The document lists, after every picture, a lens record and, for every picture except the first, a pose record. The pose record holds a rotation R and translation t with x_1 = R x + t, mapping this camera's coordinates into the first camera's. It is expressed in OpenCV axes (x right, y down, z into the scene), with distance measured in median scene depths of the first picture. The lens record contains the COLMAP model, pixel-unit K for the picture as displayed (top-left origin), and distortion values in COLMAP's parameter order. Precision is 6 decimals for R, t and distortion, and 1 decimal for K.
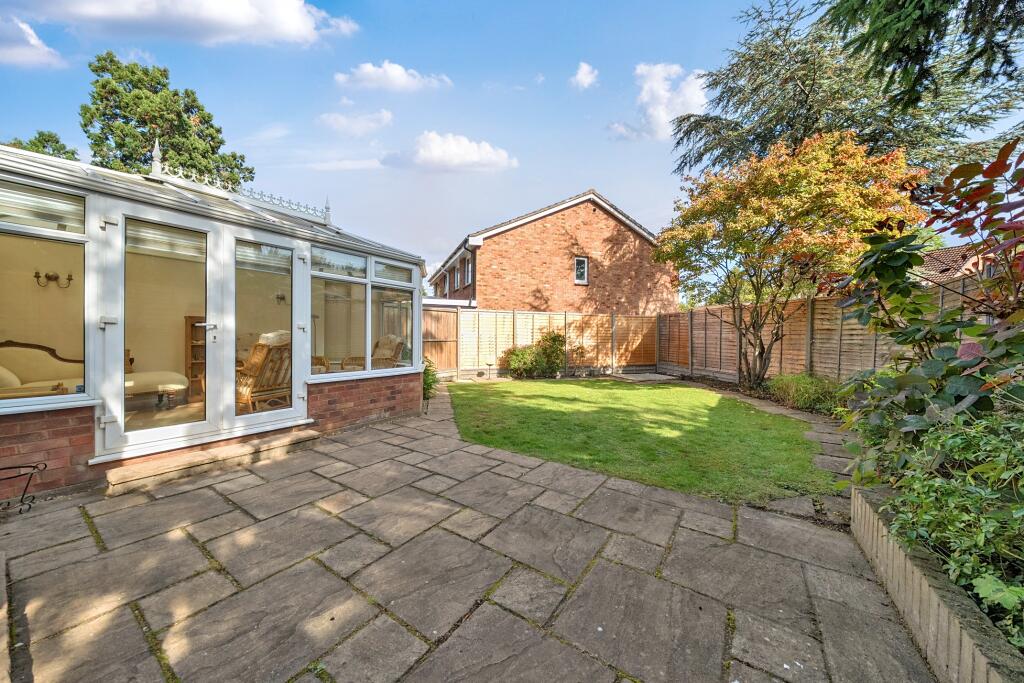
lens RADIAL K [[354.5, 0, 512.1], [0, 354.5, 343.3], [0, 0, 1]] dist [0.000160, -0.000090]
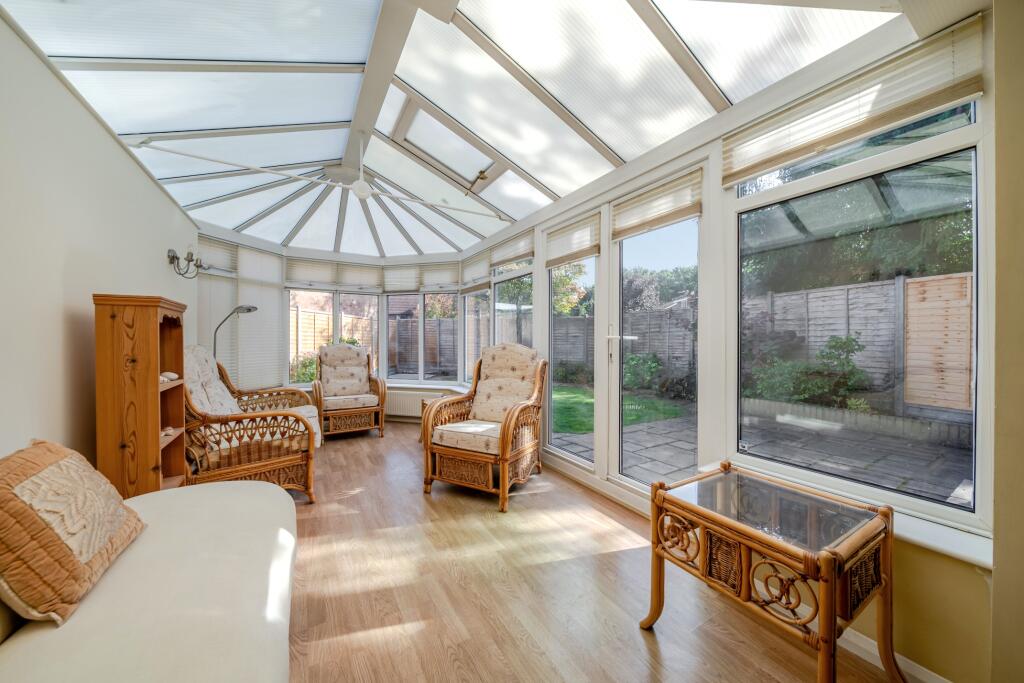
lens RADIAL K [[354.5, 0, 504.2], [0, 354.5, 340.7], [0, 0, 1]] dist [0.000160, -0.000090]
pose [[0.417292, -0.009031, 0.908728, -0.485530], [0.017649, 0.999843, 0.001832, -0.014358], [-0.908601, 0.015273, 0.417385, 0.276299]]
